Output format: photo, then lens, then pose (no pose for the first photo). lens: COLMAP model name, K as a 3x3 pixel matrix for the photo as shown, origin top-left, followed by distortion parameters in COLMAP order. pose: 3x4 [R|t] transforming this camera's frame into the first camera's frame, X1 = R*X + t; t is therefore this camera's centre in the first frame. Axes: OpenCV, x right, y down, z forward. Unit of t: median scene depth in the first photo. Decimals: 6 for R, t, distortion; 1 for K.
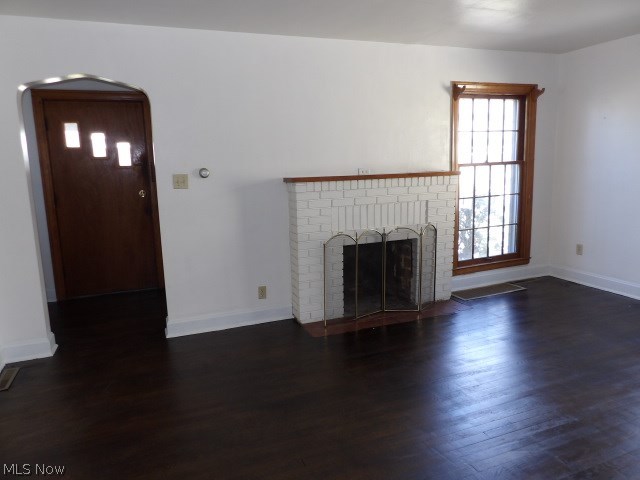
lens RADIAL K [[487.2, 0, 320.0], [0, 487.2, 240.0], [0, 0, 1]] dist [-0.001163, -0.002269]
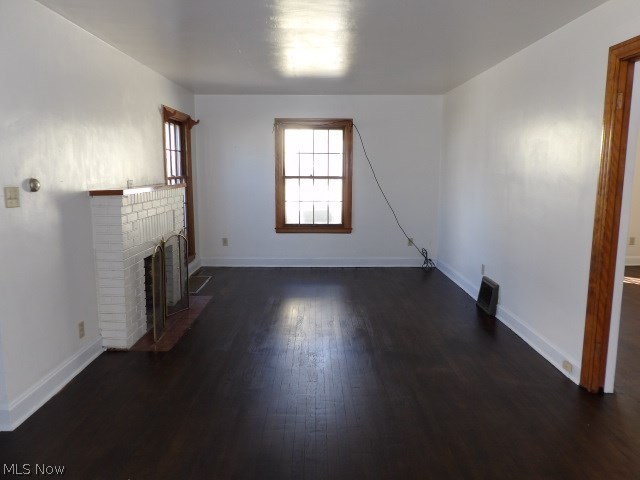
lens RADIAL K [[487.2, 0, 320.0], [0, 487.2, 240.0], [0, 0, 1]] dist [-0.001163, -0.002269]
pose [[0.374260, -0.116993, 0.919914, -0.698715], [0.168792, 0.984032, 0.056475, -0.019553], [-0.911833, 0.134138, 0.388031, 0.286997]]
